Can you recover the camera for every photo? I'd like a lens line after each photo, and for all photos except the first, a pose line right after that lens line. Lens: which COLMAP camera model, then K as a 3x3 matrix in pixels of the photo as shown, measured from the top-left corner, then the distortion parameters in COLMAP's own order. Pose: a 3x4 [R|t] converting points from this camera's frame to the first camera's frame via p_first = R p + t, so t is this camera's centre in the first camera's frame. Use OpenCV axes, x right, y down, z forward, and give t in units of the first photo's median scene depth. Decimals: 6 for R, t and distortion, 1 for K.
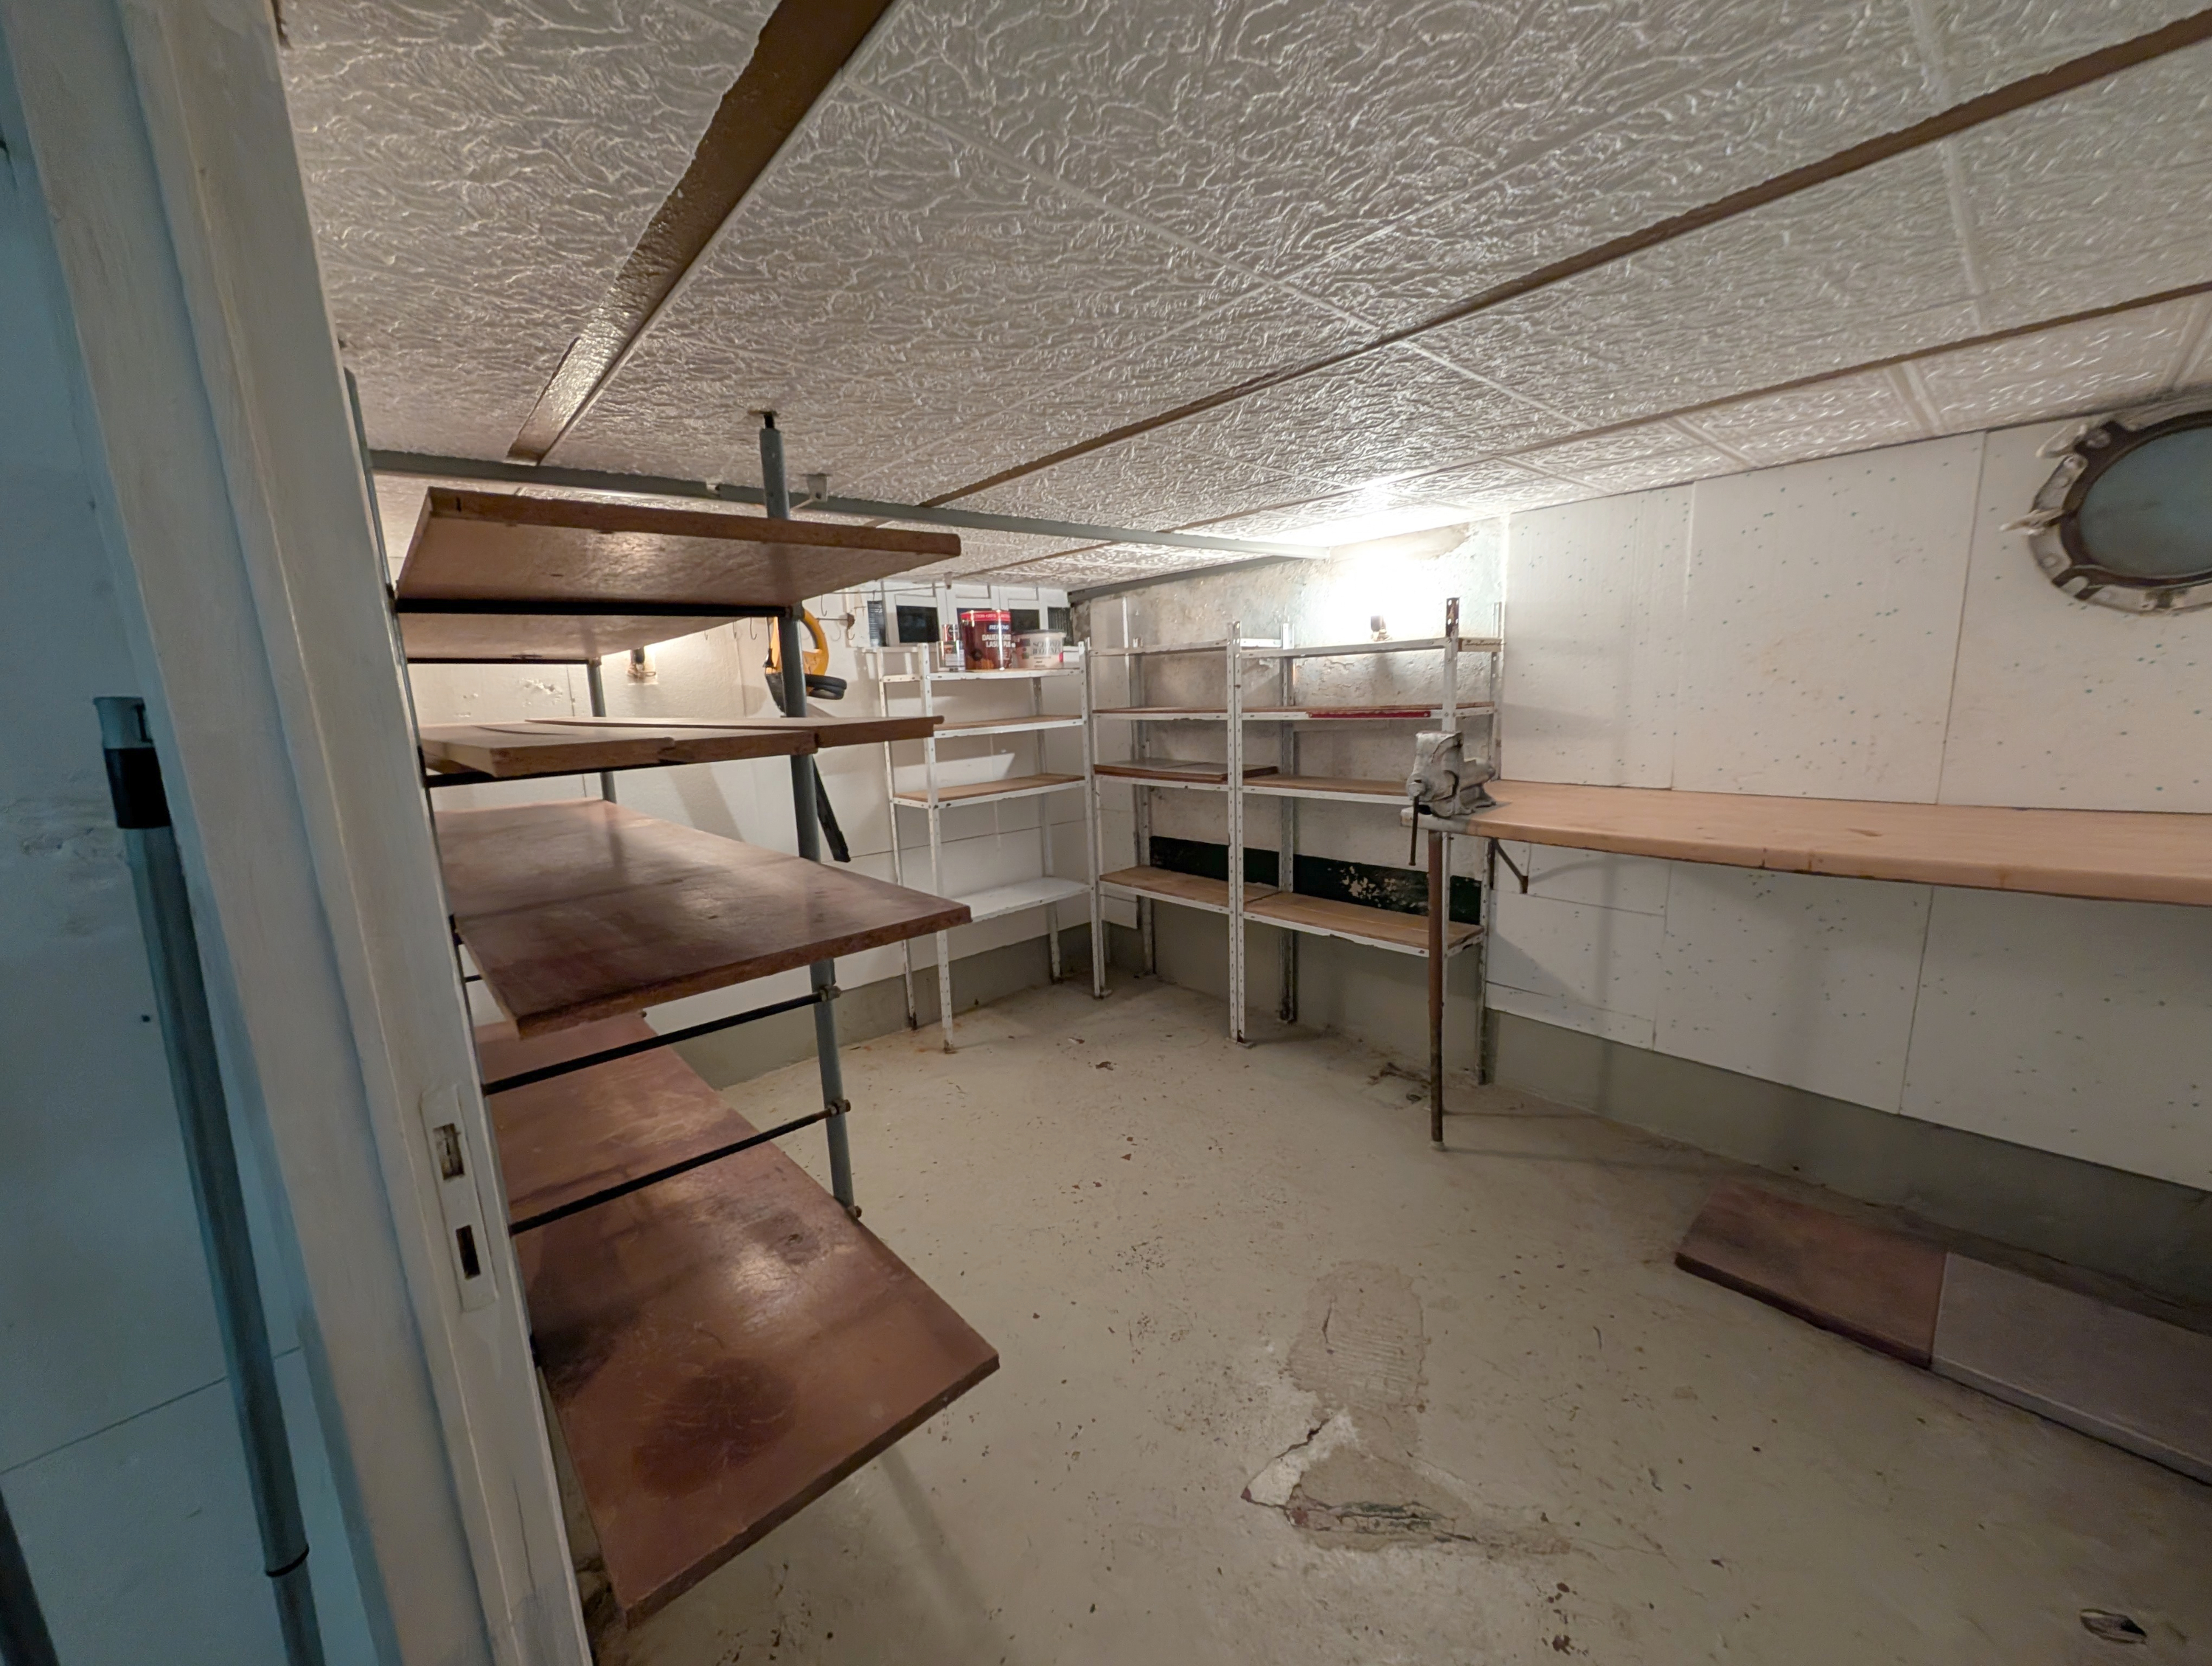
lens RADIAL K [[831.7, 0, 1094.3], [0, 831.7, 834.8], [0, 0, 1]] dist [-0.002071, -0.000056]
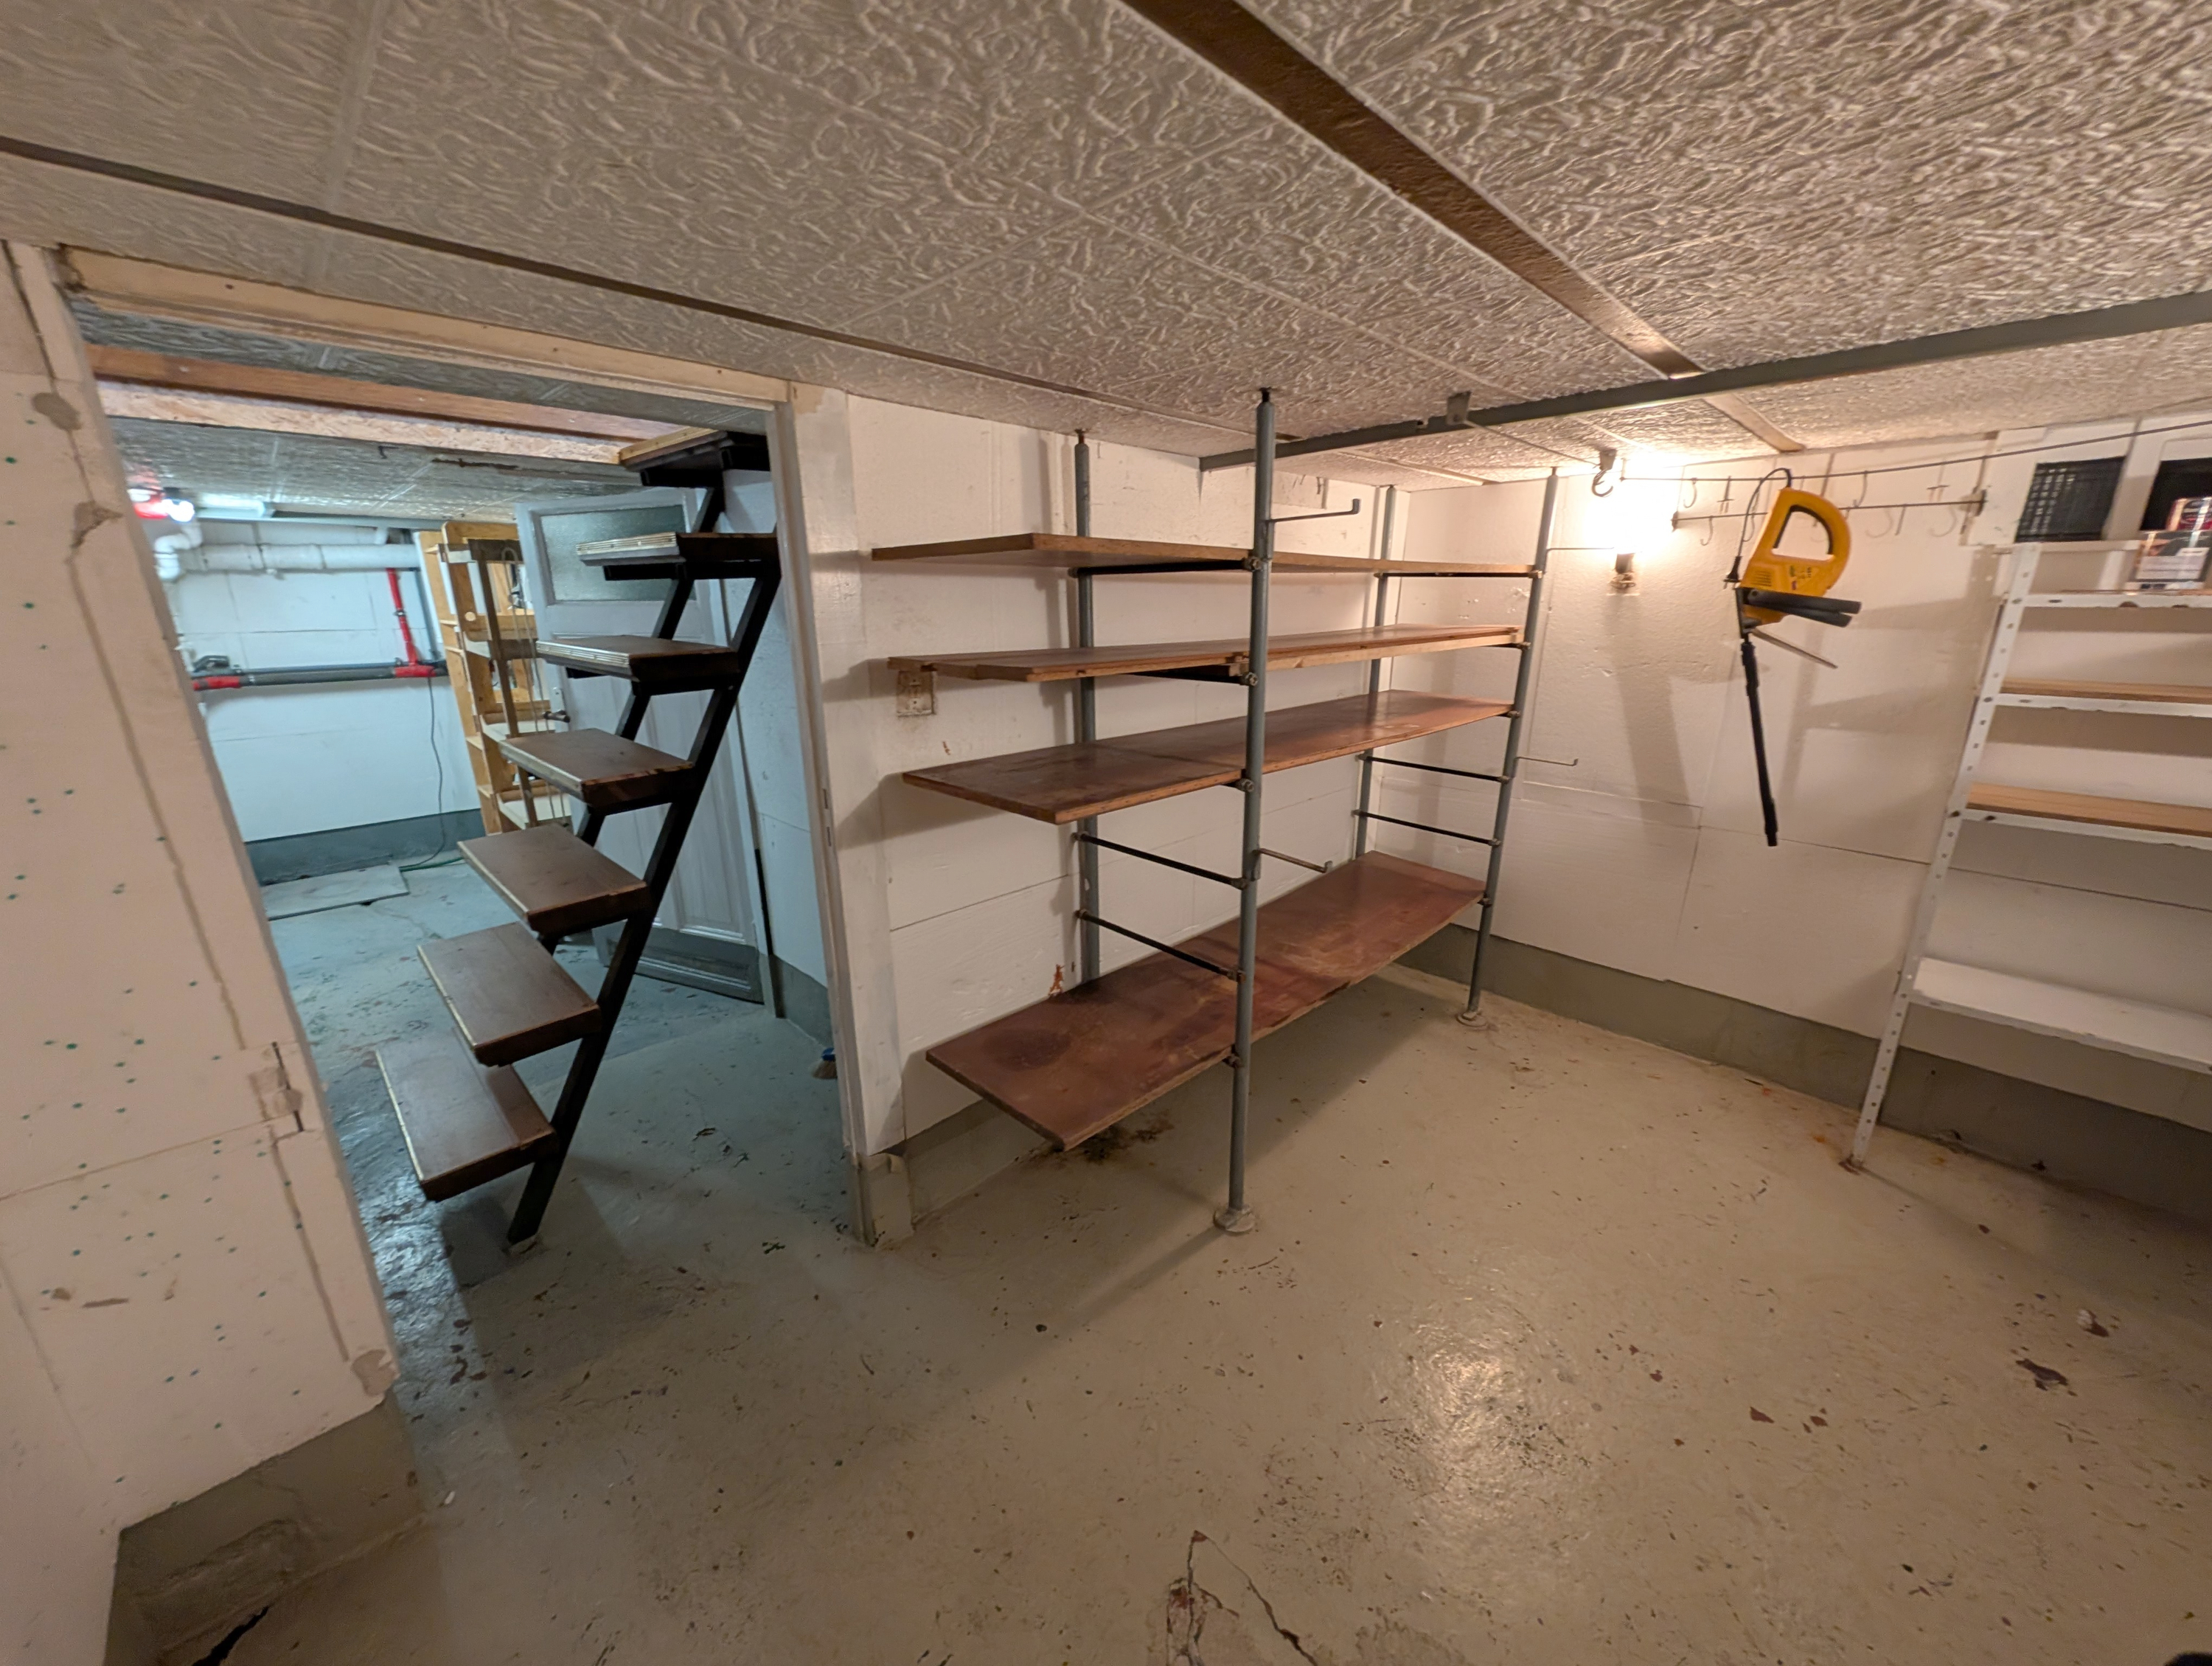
lens RADIAL K [[831.7, 0, 1094.3], [0, 831.7, 834.8], [0, 0, 1]] dist [-0.002071, -0.000056]
pose [[0.043717, 0.317975, -0.947091, 0.413089], [-0.172702, 0.936130, 0.306323, -0.108365], [0.984003, 0.150173, 0.095840, 0.342893]]
